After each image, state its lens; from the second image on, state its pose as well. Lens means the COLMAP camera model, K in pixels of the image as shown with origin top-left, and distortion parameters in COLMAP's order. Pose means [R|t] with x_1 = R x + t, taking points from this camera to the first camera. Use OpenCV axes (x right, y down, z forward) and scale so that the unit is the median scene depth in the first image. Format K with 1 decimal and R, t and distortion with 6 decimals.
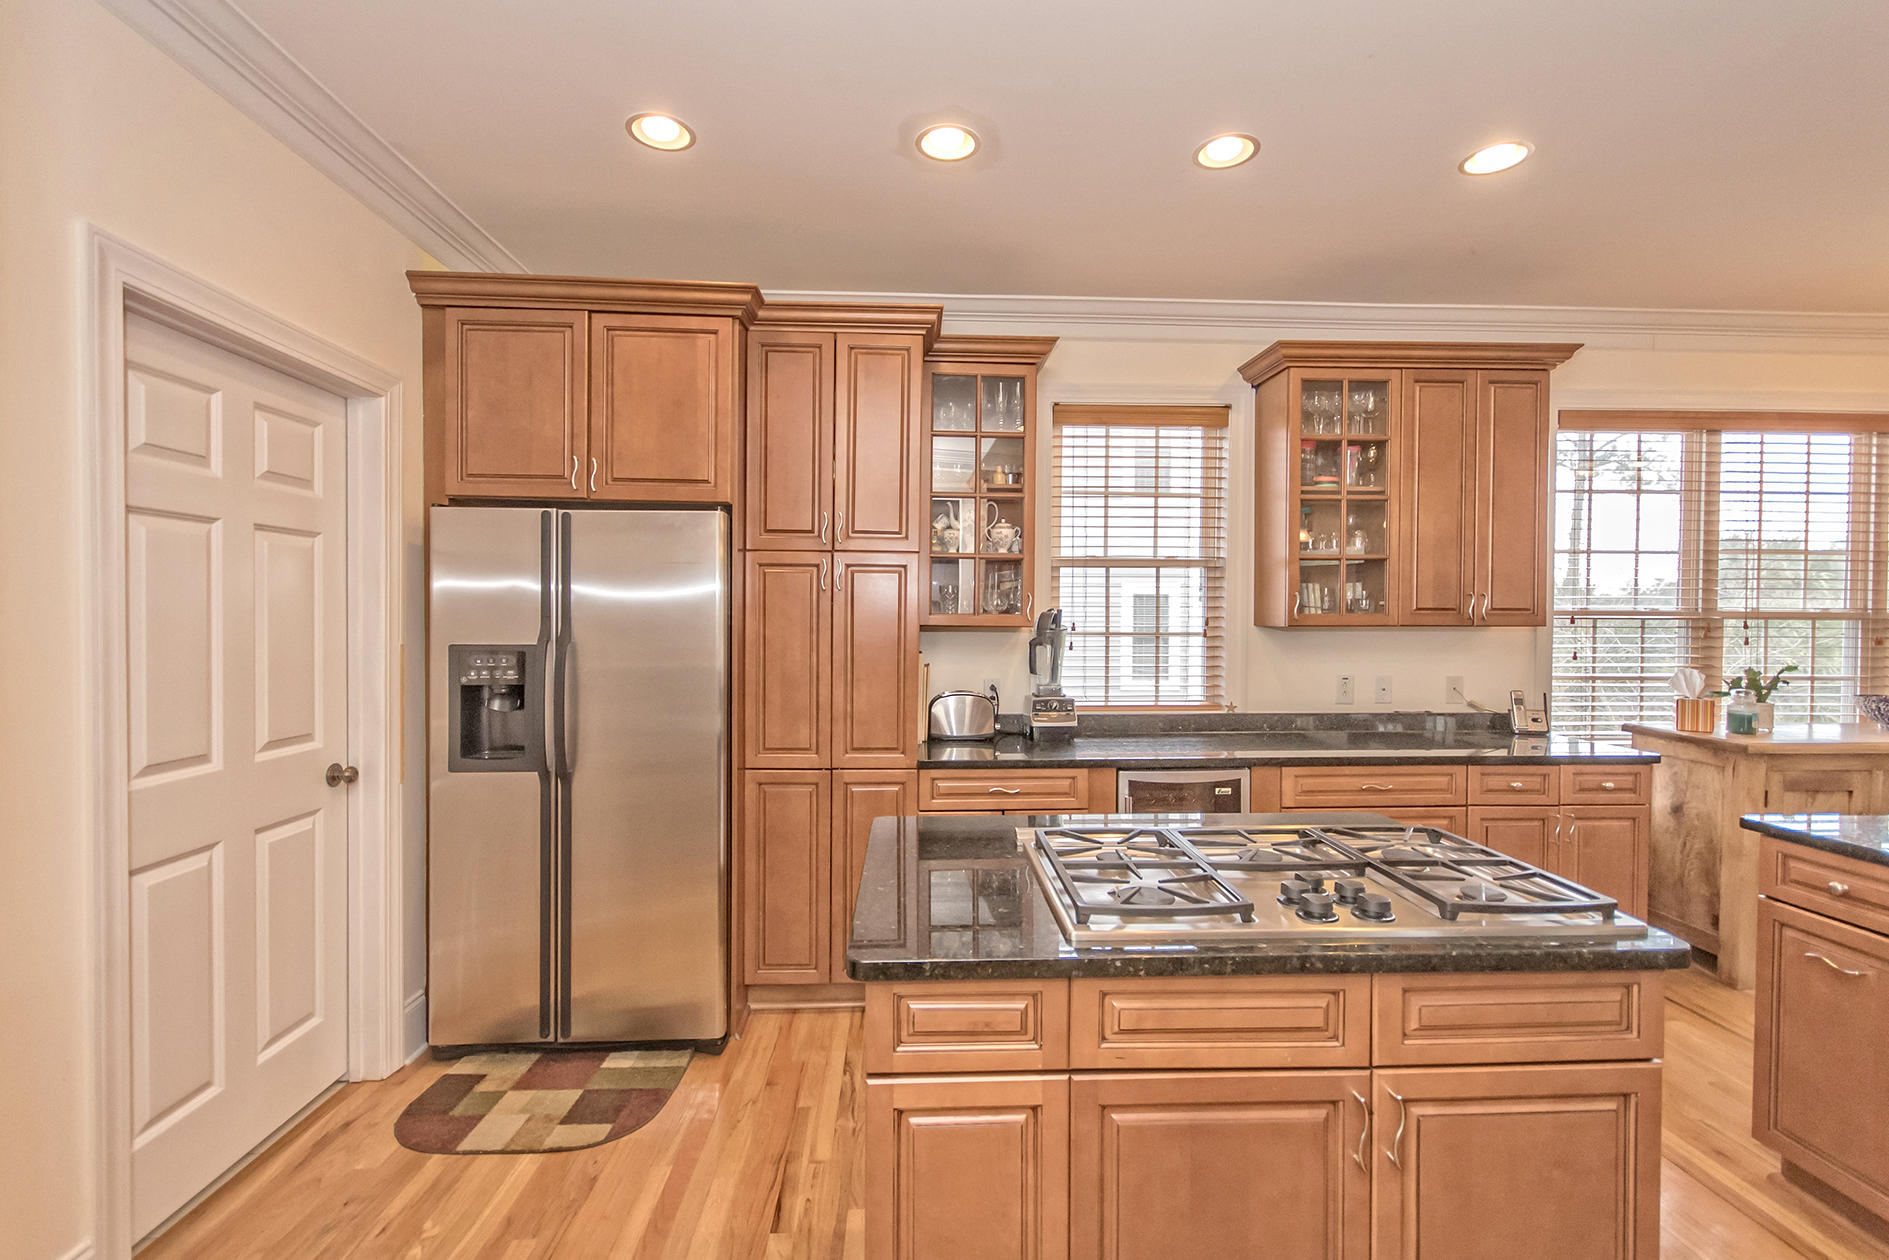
lens RADIAL K [[824.1, 0, 943.0], [0, 824.1, 626.6], [0, 0, 1]] dist [0.003841, 0.000558]
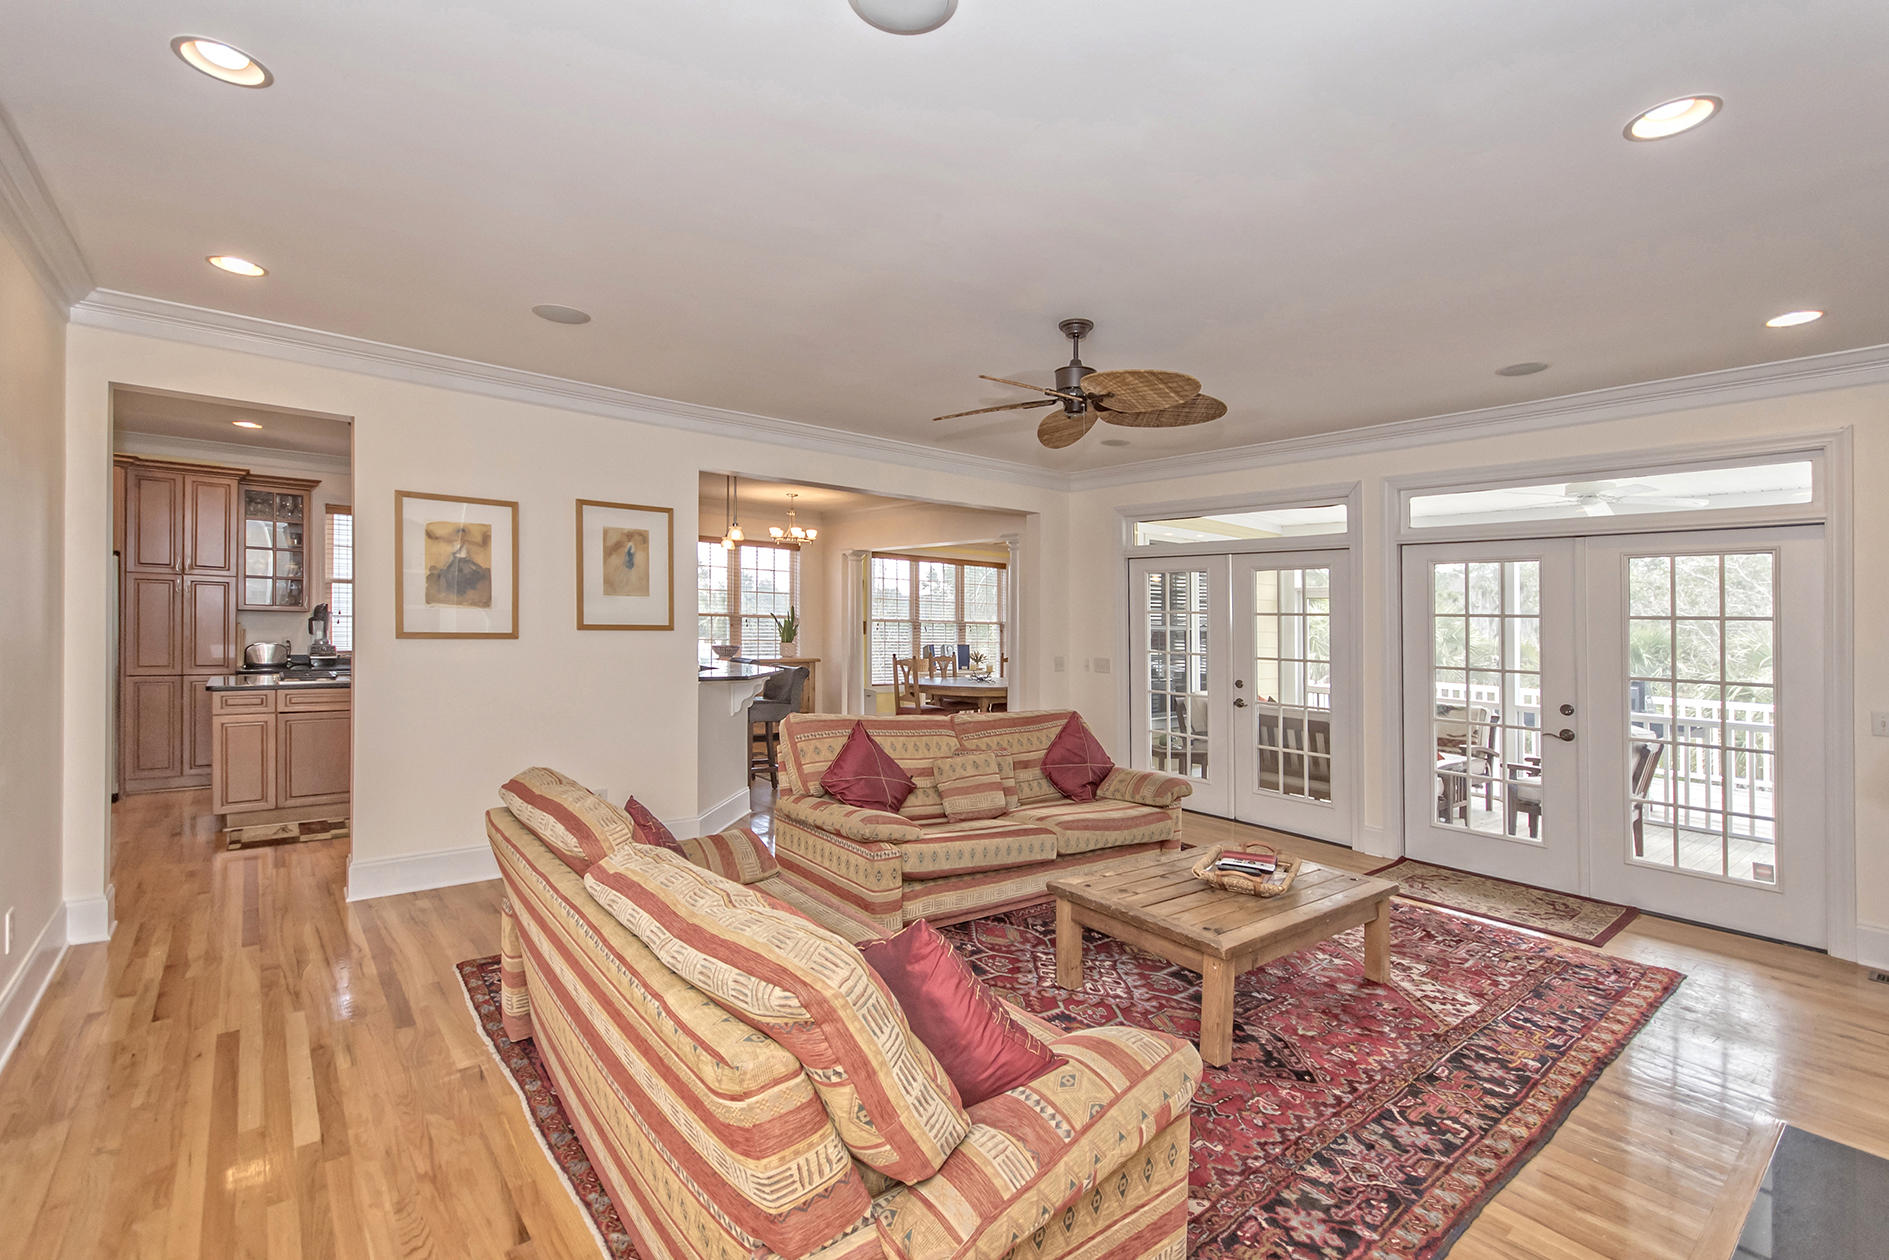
lens RADIAL K [[824.1, 0, 944.8], [0, 824.1, 617.9], [0, 0, 1]] dist [0.003841, 0.000558]
pose [[0.816213, -0.000463, 0.577751, 0.212084], [0.005360, 0.999963, -0.006772, 0.039304], [-0.577726, 0.008625, 0.816185, -1.673960]]
